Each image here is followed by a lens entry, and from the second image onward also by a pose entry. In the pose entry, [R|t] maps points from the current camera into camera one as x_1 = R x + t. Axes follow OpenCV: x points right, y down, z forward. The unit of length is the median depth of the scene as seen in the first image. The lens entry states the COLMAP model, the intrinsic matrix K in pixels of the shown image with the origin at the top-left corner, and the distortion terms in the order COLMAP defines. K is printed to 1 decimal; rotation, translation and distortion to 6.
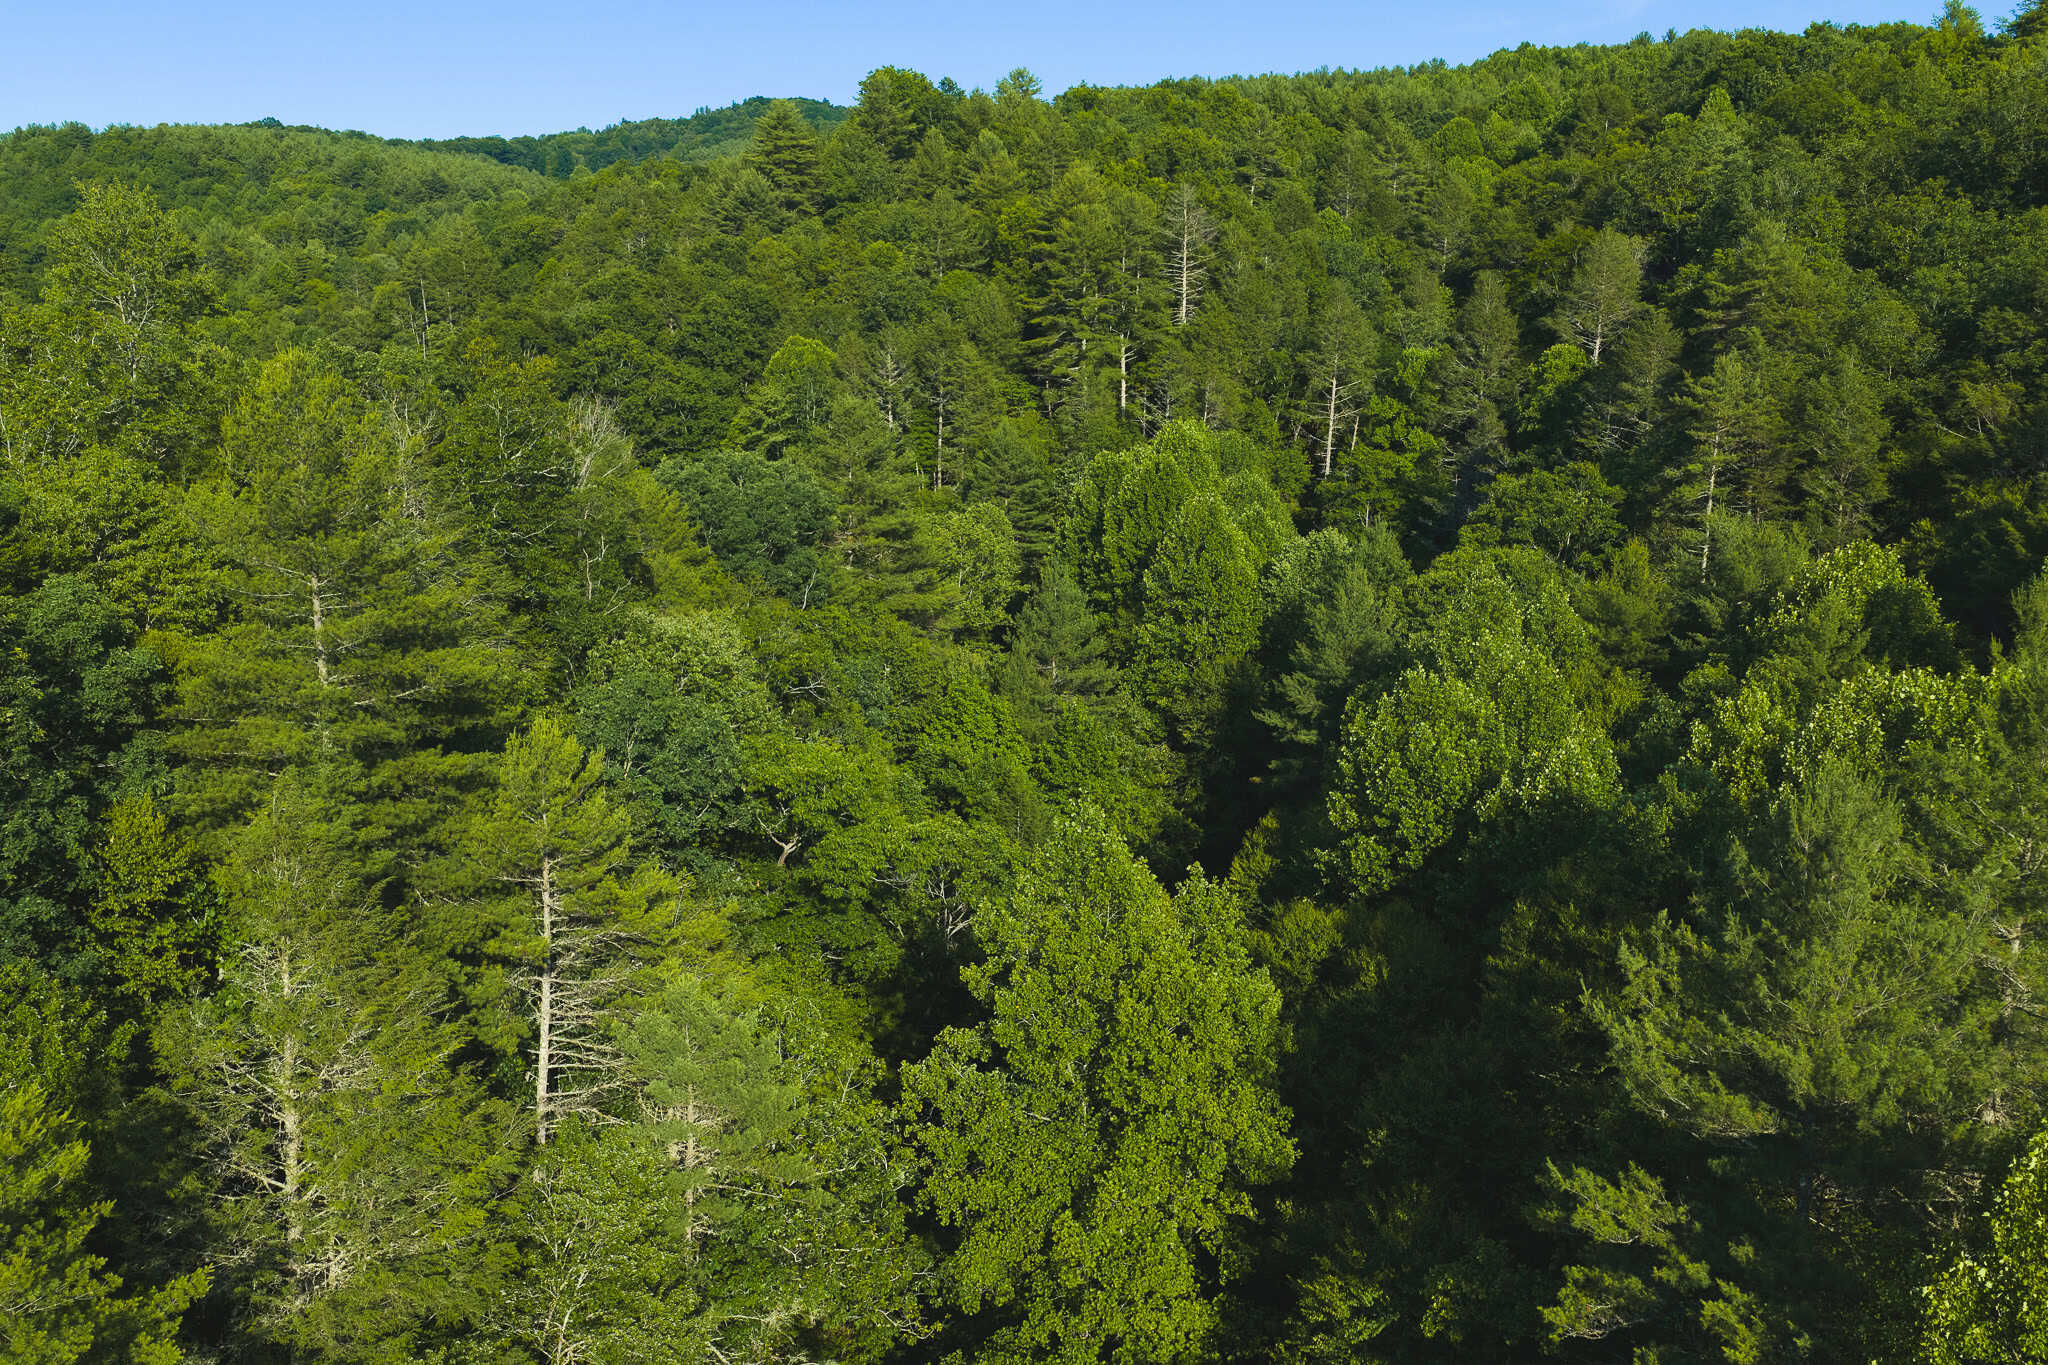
lens RADIAL K [[1678.5, 0, 1027.9], [0, 1678.5, 680.5], [0, 0, 1]] dist [-0.002266, -0.002378]
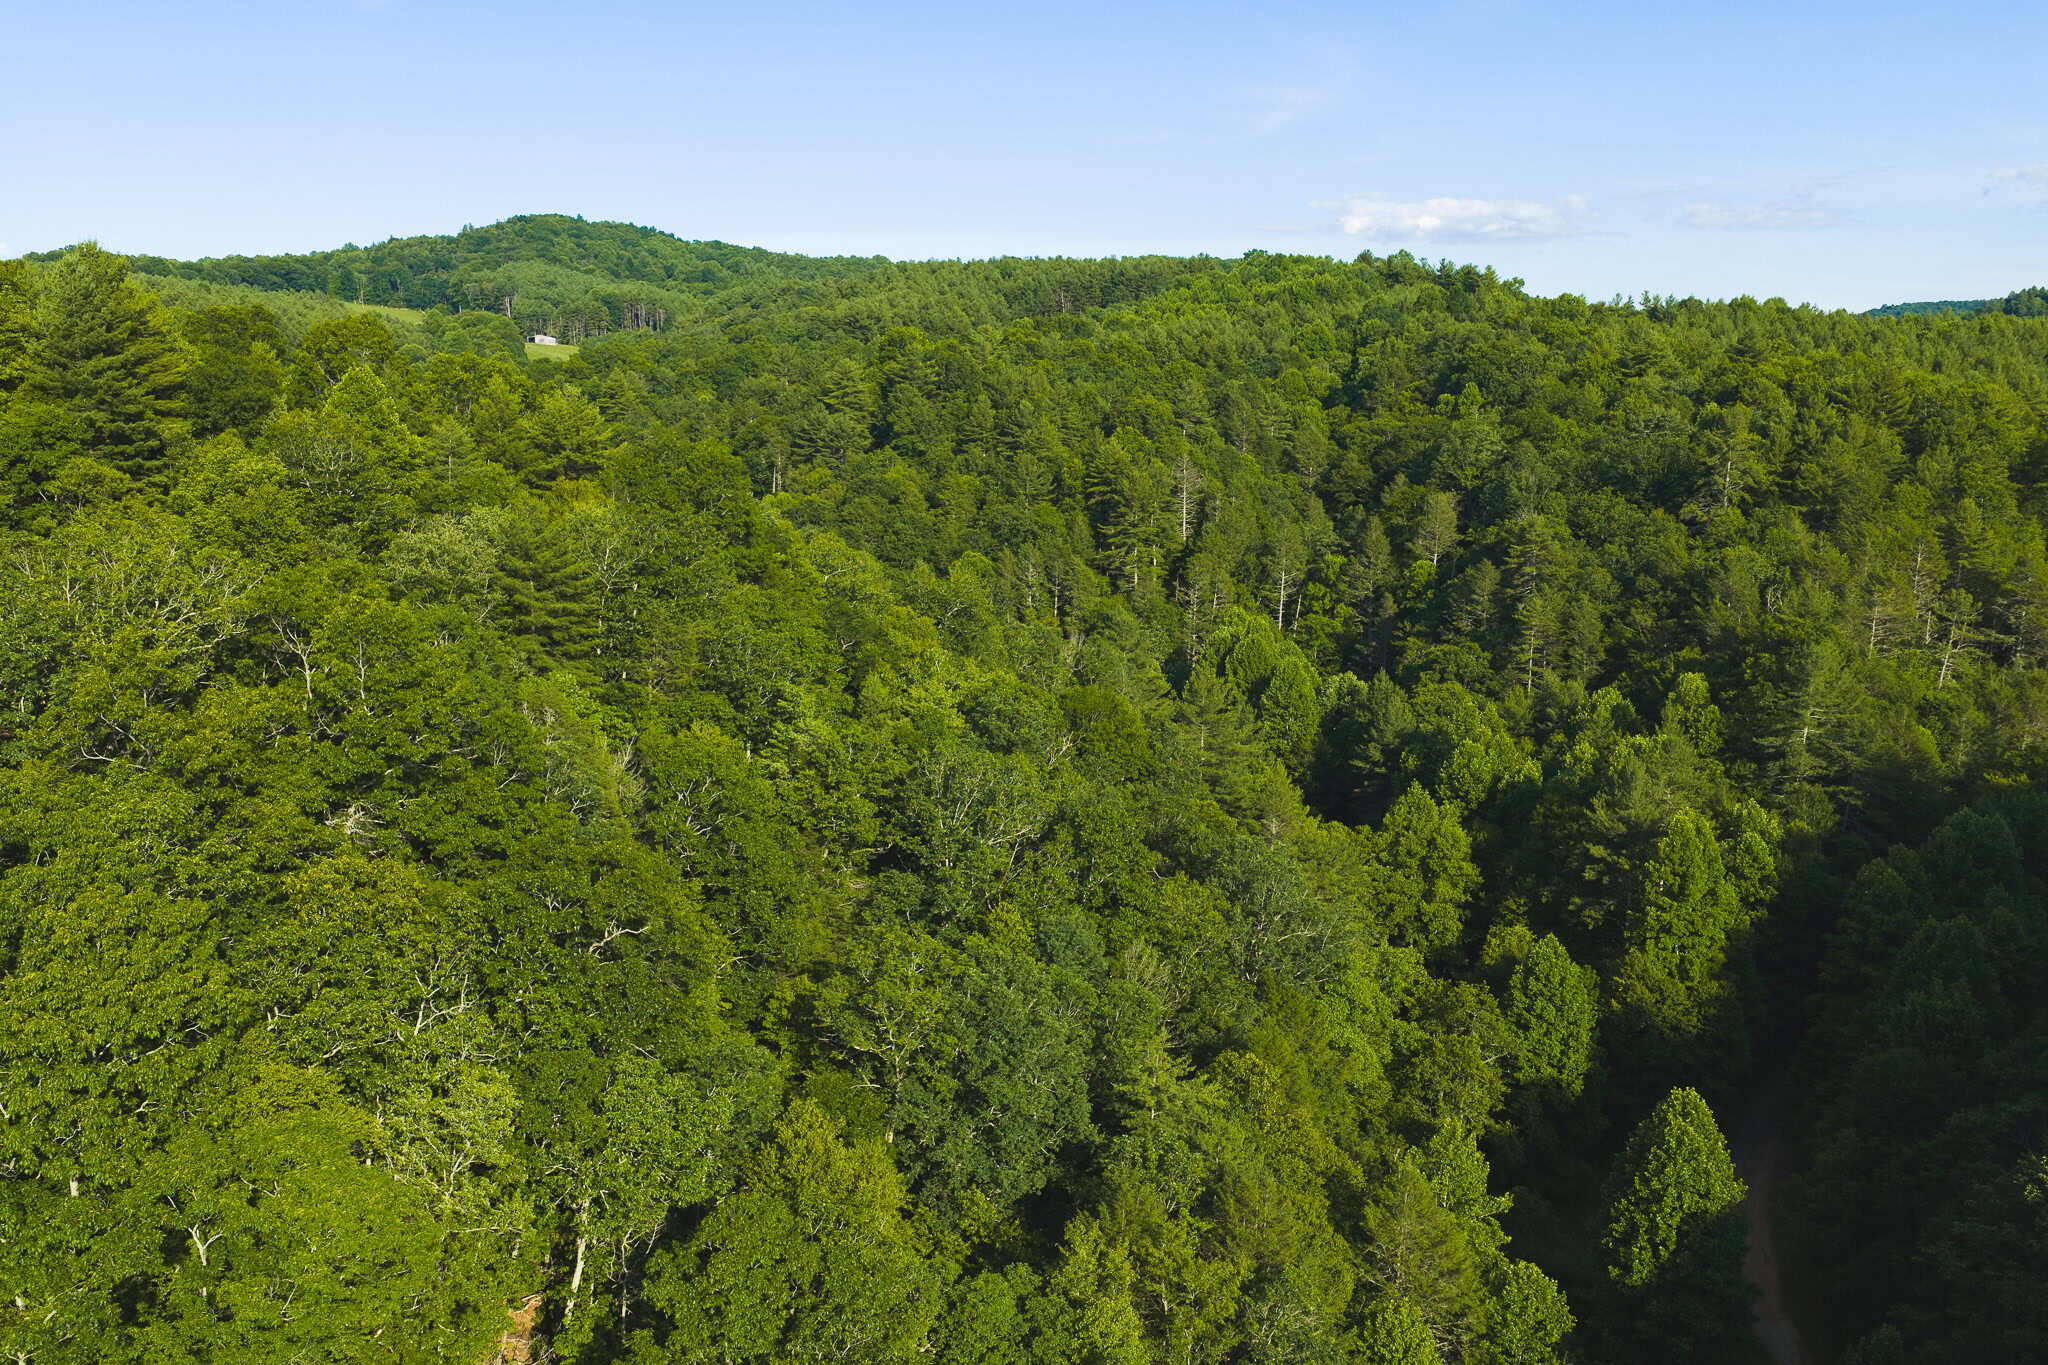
lens RADIAL K [[1678.5, 0, 1020.0], [0, 1678.5, 684.5], [0, 0, 1]] dist [-0.002266, -0.002378]
pose [[0.983752, -0.031472, 0.176754, -0.674092], [0.038882, 0.998497, -0.038616, -0.013630], [-0.175274, 0.044861, 0.983497, -1.106810]]
